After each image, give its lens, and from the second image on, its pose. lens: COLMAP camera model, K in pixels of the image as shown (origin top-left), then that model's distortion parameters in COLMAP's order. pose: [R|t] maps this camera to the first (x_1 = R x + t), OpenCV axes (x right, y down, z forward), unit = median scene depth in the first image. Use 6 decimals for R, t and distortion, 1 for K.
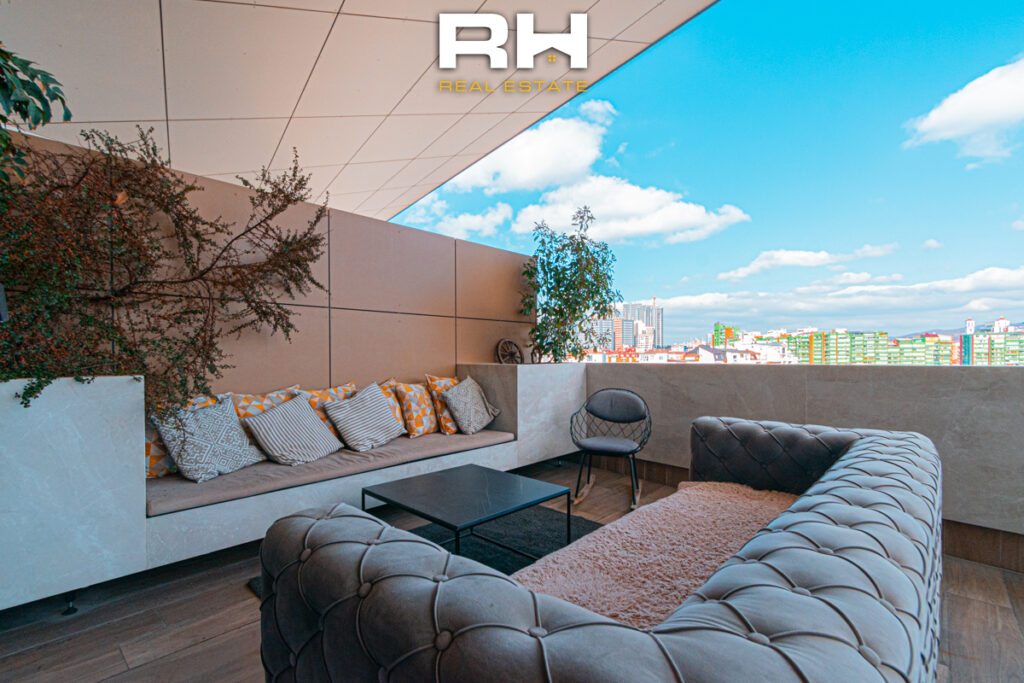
lens RADIAL K [[464.2, 0, 497.5], [0, 464.2, 359.0], [0, 0, 1]] dist [0.002831, 0.000397]
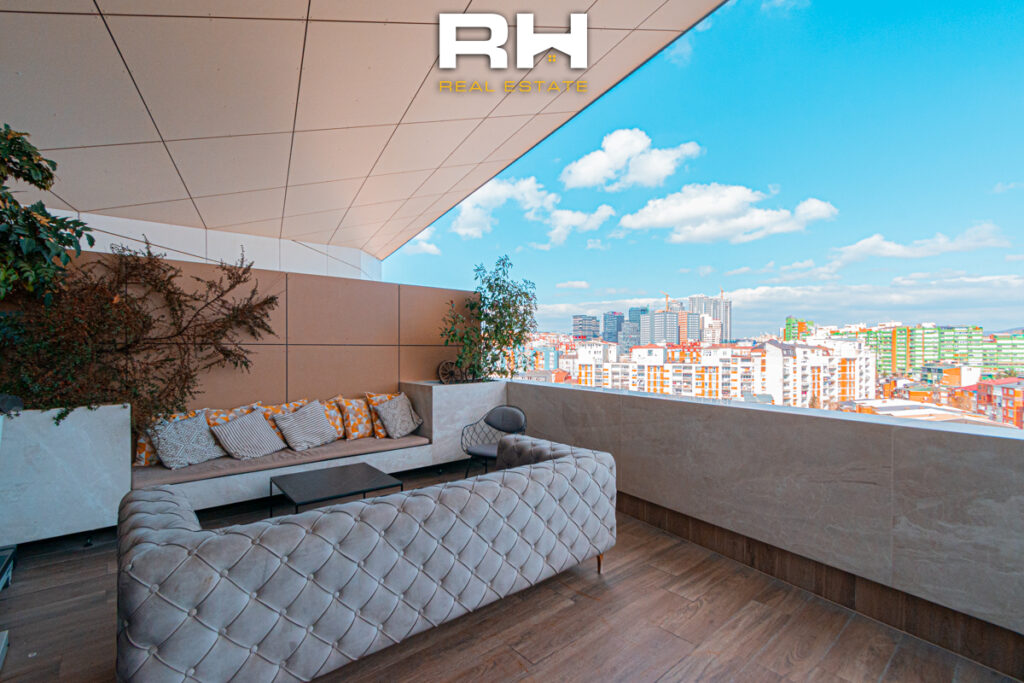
lens RADIAL K [[459.9, 0, 514.2], [0, 459.9, 350.3], [0, 0, 1]] dist [0.001038, -0.000587]
pose [[0.994745, 0.007251, -0.102122, 0.403748], [-0.007591, 0.999967, -0.002943, -0.085501], [0.102098, 0.003703, 0.994767, -0.256952]]
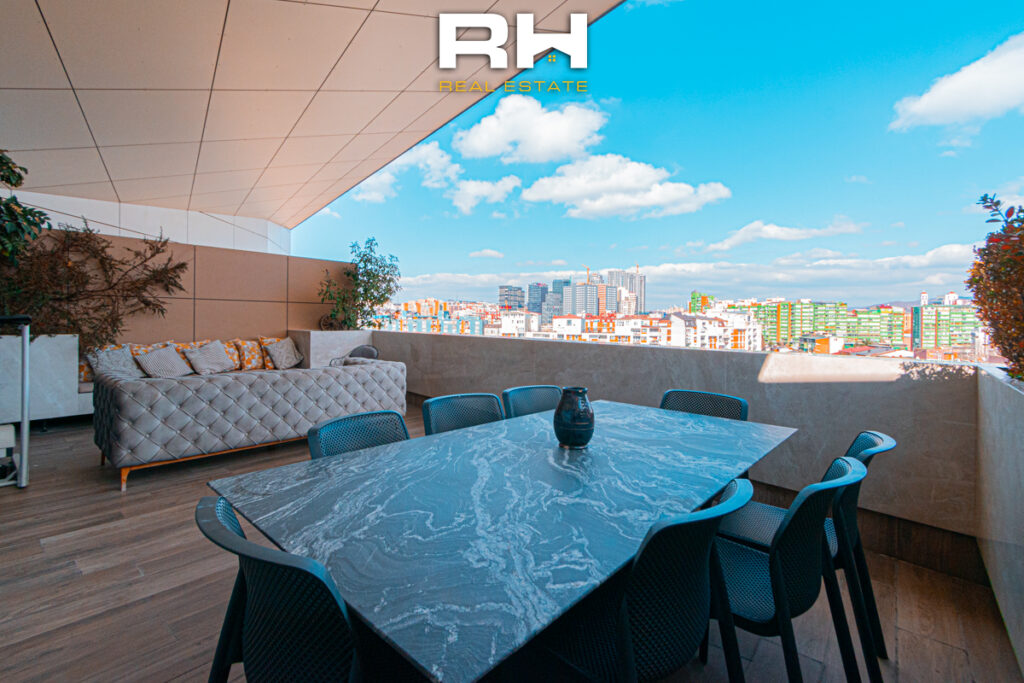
lens RADIAL K [[455.6, 0, 513.4], [0, 455.6, 319.2], [0, 0, 1]] dist [-0.000623, -0.000517]
pose [[0.998437, 0.017292, 0.053145, 0.732797], [-0.016976, 0.999835, -0.006402, -0.035183], [-0.053247, 0.005489, 0.998566, -0.792296]]
